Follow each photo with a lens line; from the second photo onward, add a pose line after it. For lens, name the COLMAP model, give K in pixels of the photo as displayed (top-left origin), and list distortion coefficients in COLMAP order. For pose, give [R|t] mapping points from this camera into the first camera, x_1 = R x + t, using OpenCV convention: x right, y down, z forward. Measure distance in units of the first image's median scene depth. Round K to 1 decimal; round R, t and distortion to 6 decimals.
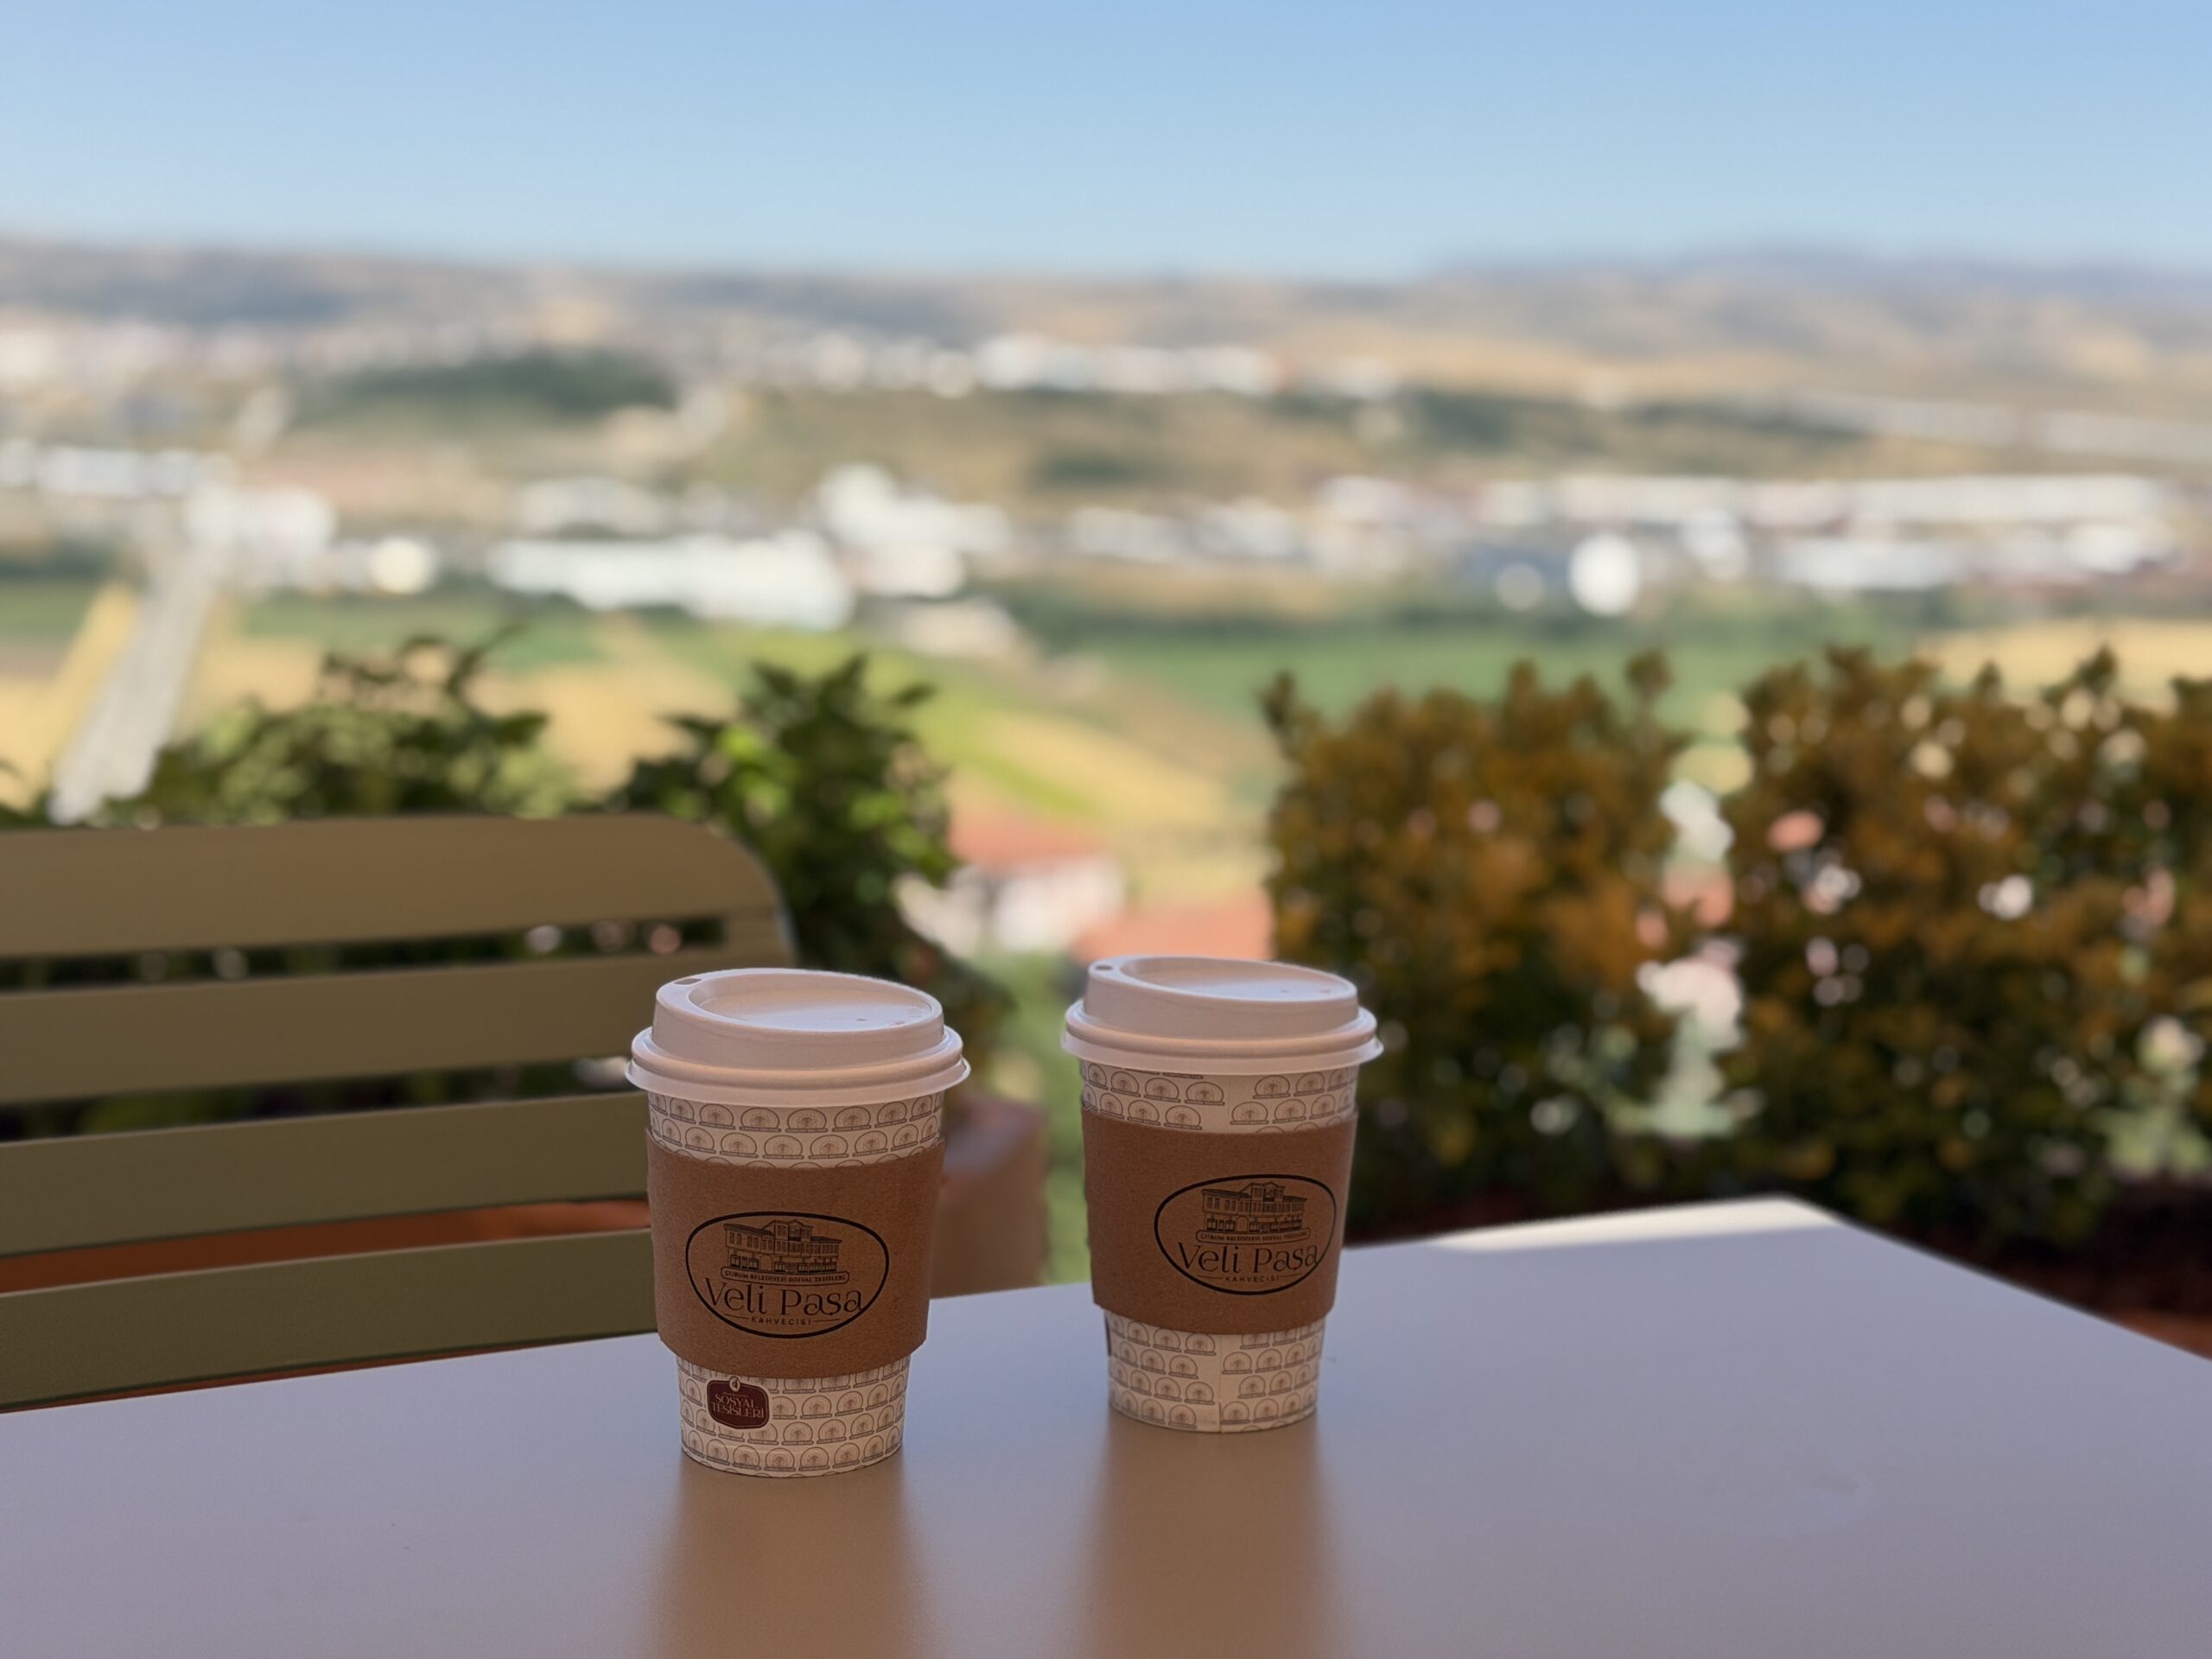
lens RADIAL K [[2993.4, 0, 1138.0], [0, 2993.4, 829.9], [0, 0, 1]] dist [0.130413, 0.022758]
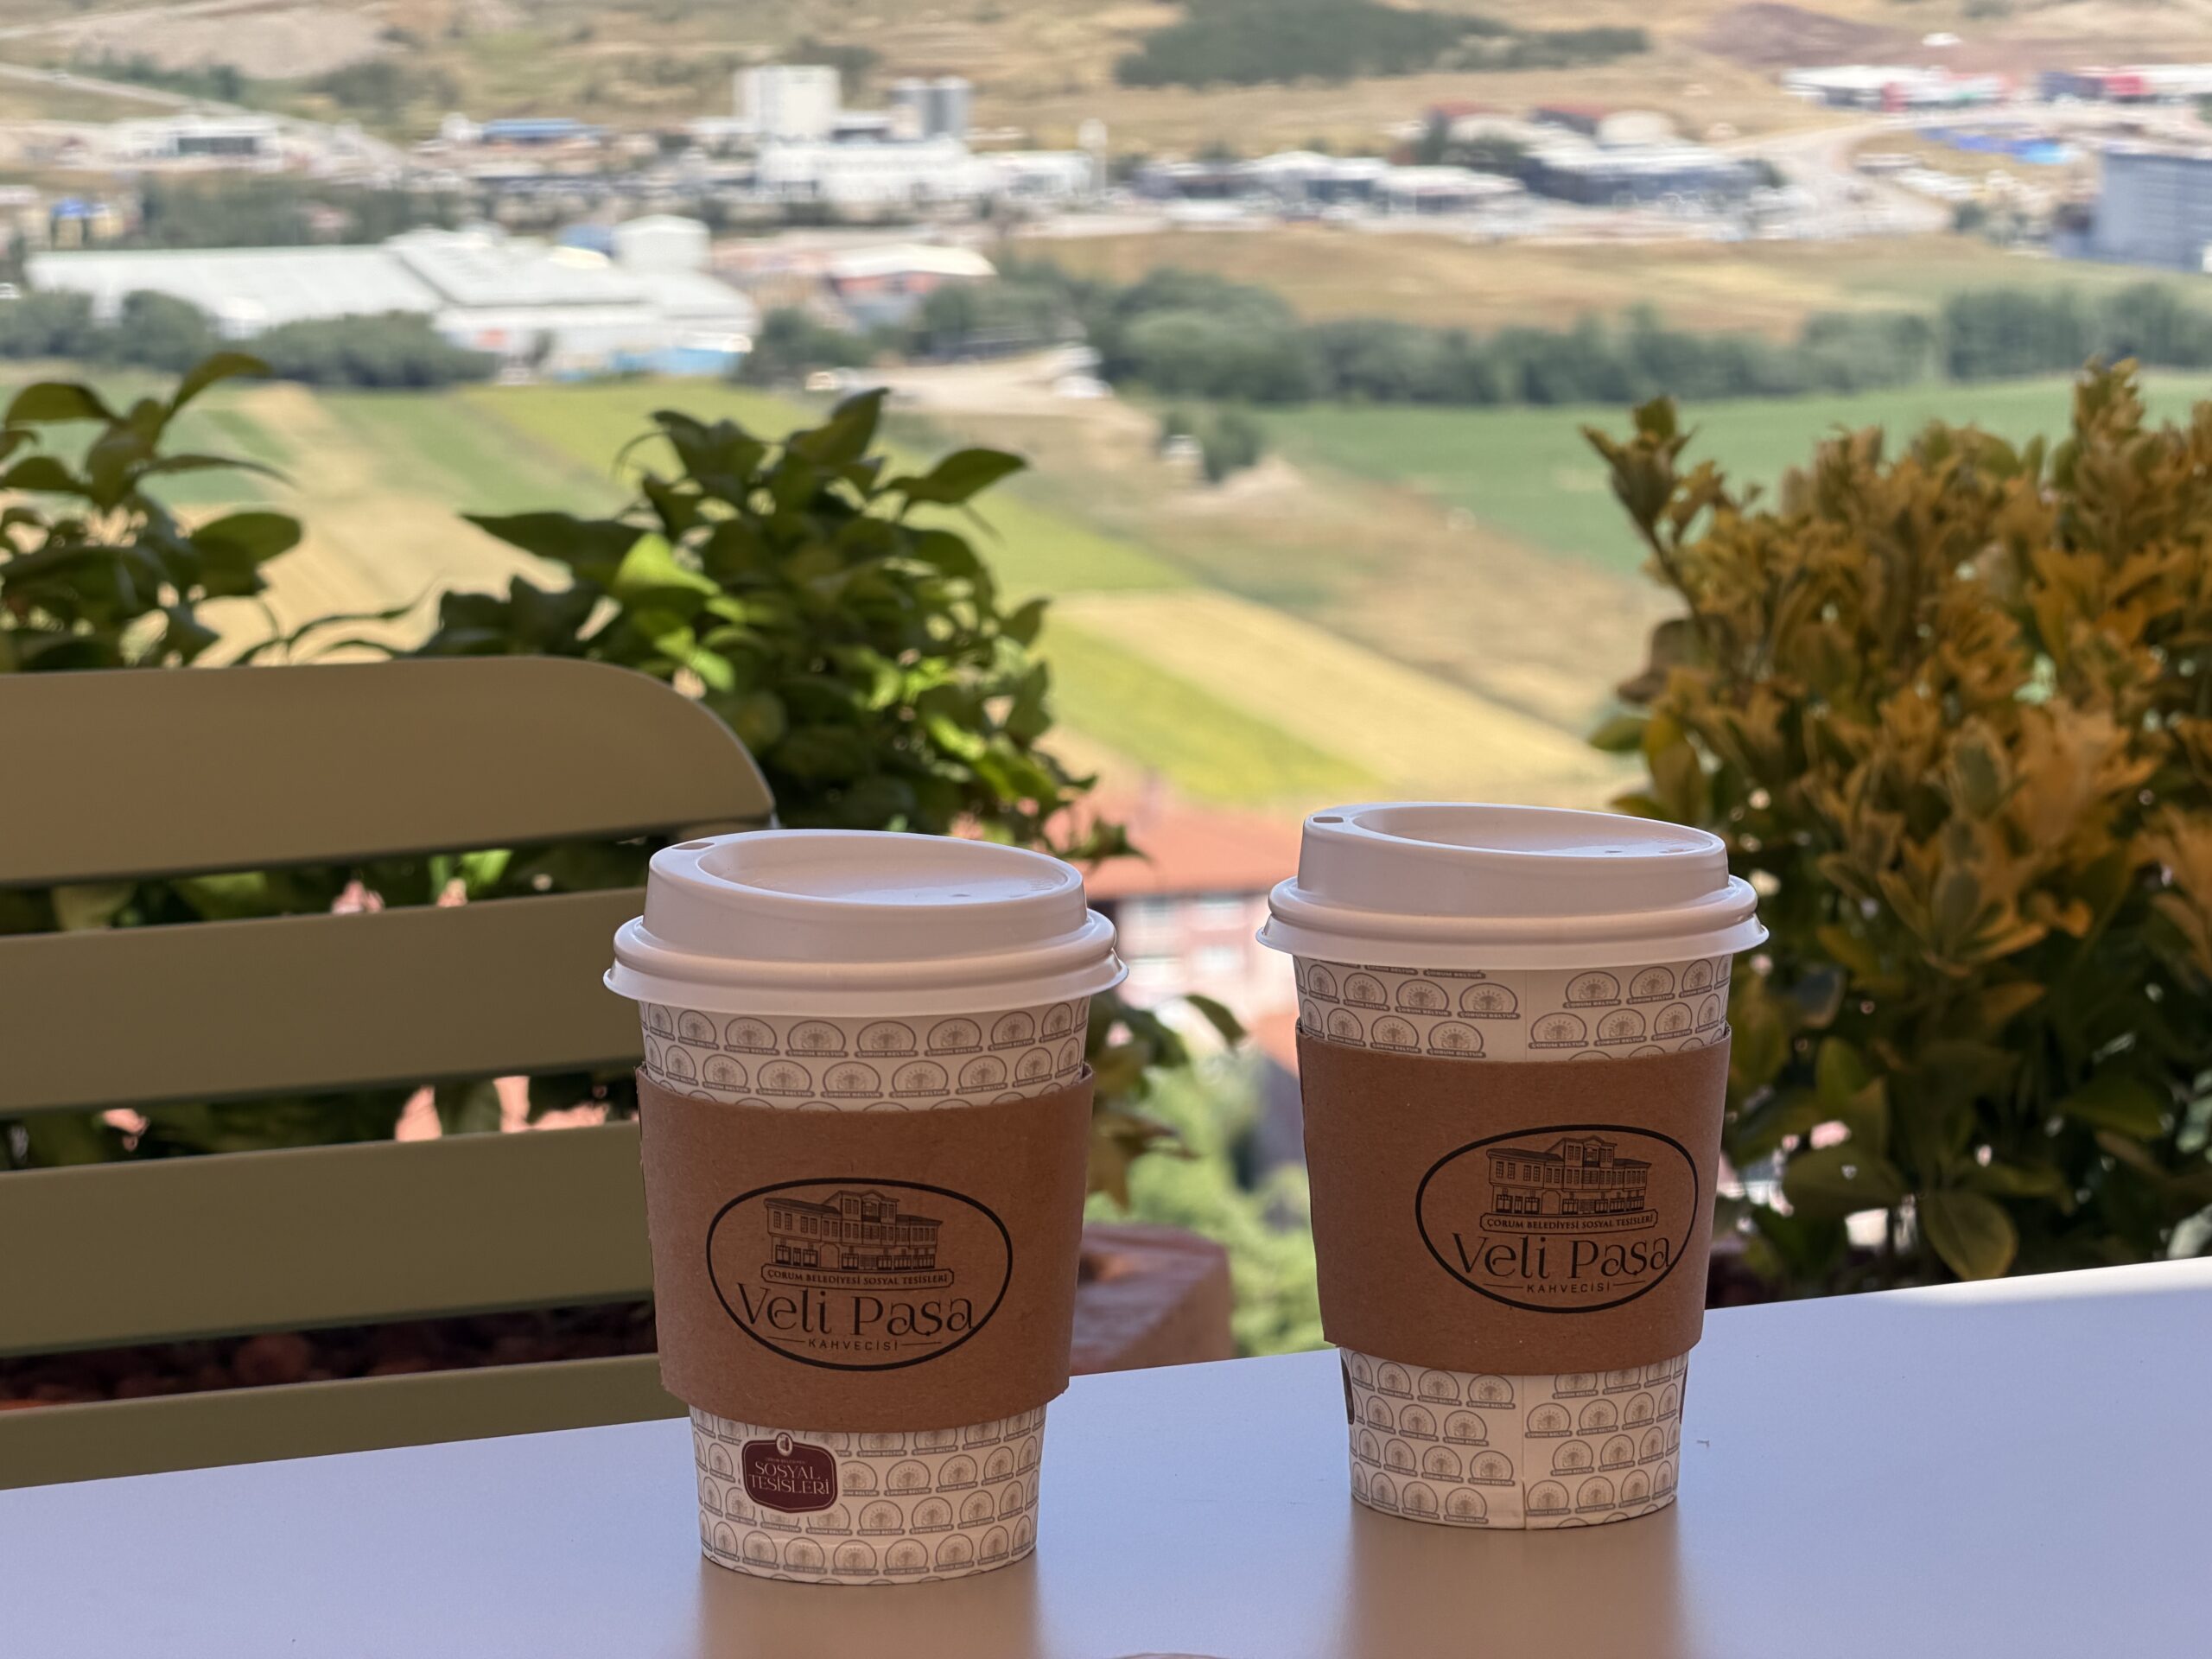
lens RADIAL K [[6687.1, 0, 1106.0], [0, 6687.1, 829.5], [0, 0, 1]] dist [0.306177, 0.923781]
pose [[0.998818, -0.020113, -0.044252, 0.004362], [0.020026, 0.999797, -0.002398, 0.052541], [0.044291, 0.001509, 0.999018, -0.455835]]
